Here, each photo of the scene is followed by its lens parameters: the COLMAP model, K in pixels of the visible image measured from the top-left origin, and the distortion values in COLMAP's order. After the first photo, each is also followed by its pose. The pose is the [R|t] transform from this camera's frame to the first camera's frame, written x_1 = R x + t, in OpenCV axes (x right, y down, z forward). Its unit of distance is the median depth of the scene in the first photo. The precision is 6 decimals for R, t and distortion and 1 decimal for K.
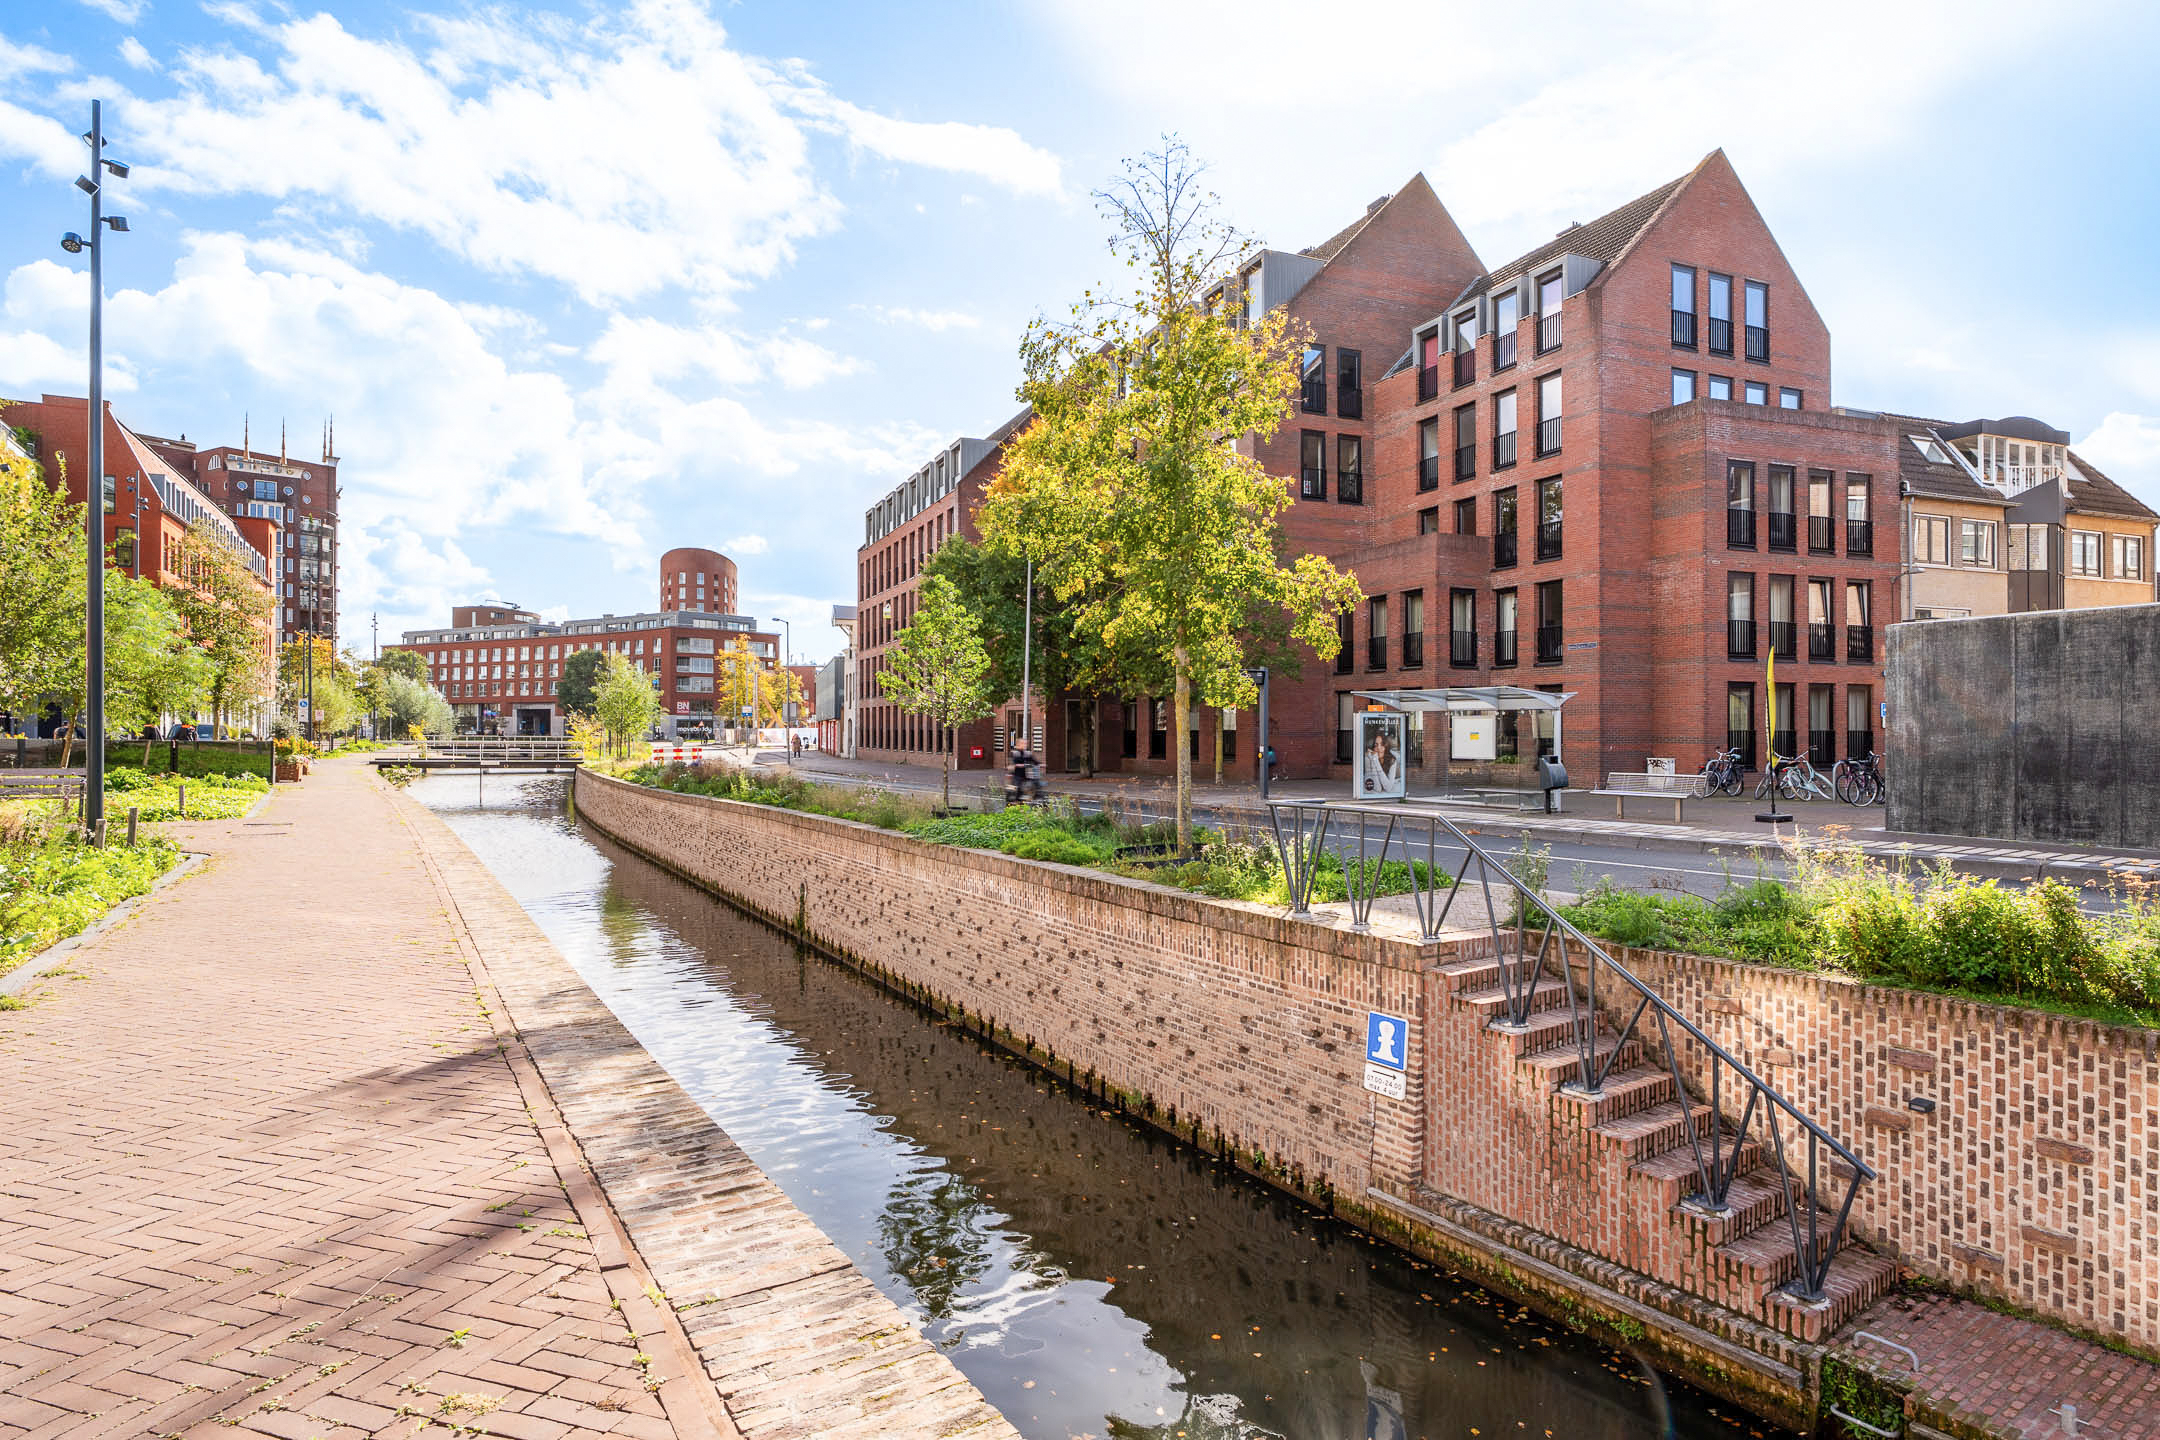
lens RADIAL K [[1335.0, 0, 1083.9], [0, 1335.0, 718.0], [0, 0, 1]] dist [0.006330, -0.010327]
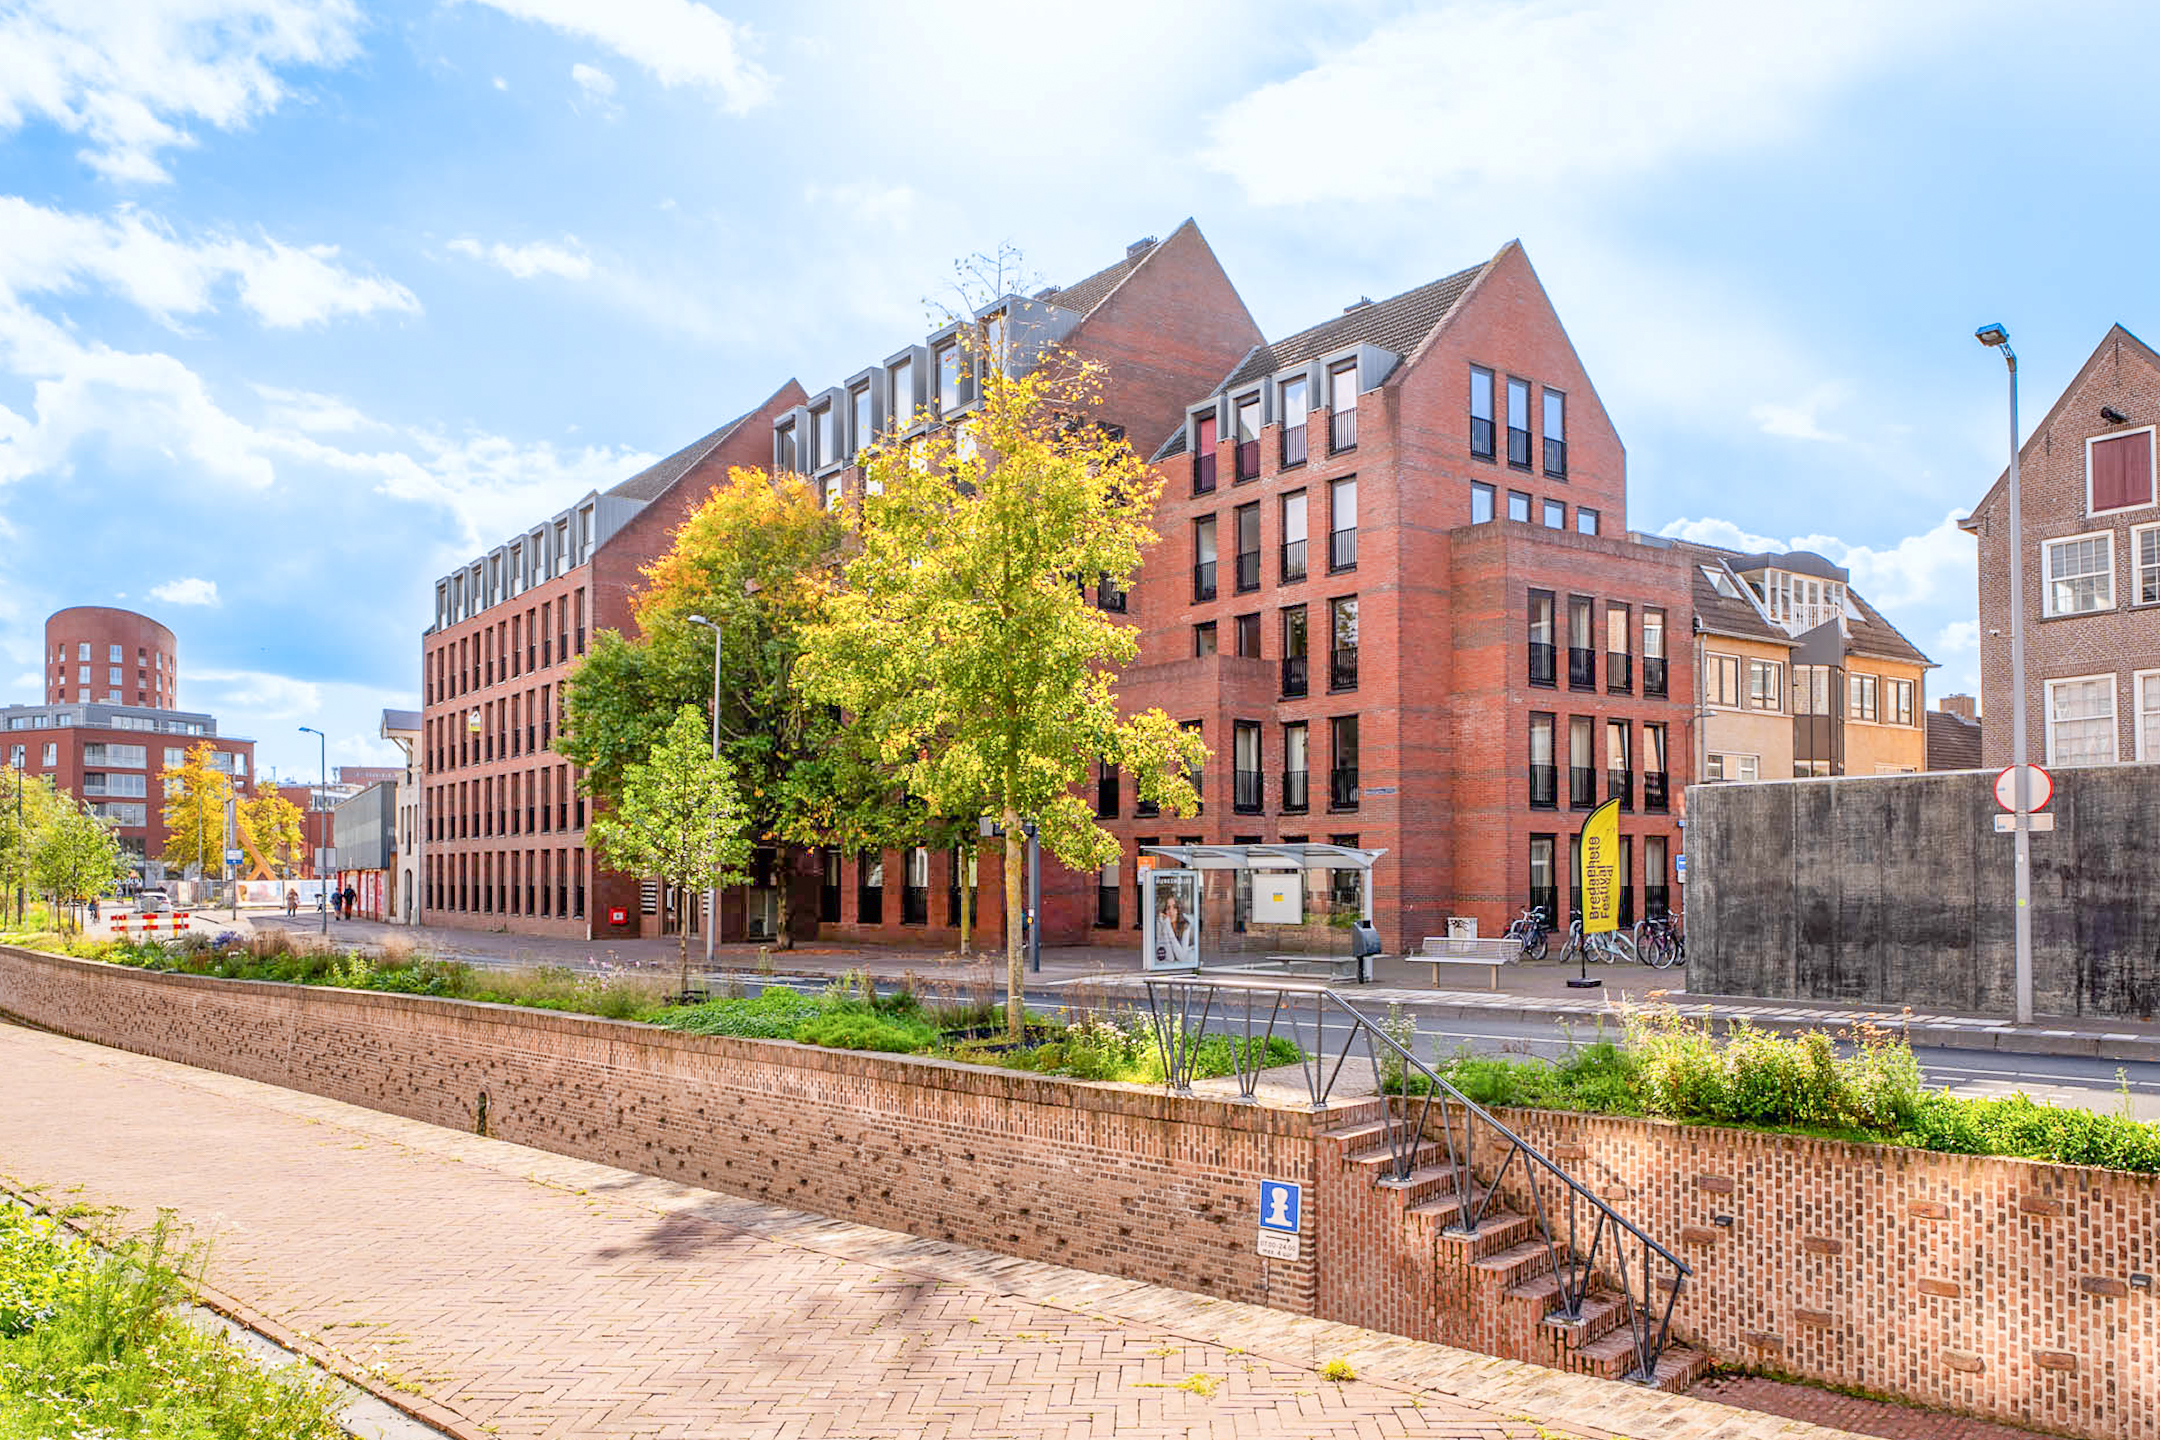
lens RADIAL K [[2674.4, 0, 1079.8], [0, 2674.4, 723.6], [0, 0, 1]] dist [-0.007552, 0.000000]
pose [[0.944509, 0.010107, 0.328329, -0.417716], [-0.001800, 0.999671, -0.025598, -0.056271], [-0.328480, 0.023586, 0.944216, -0.637972]]
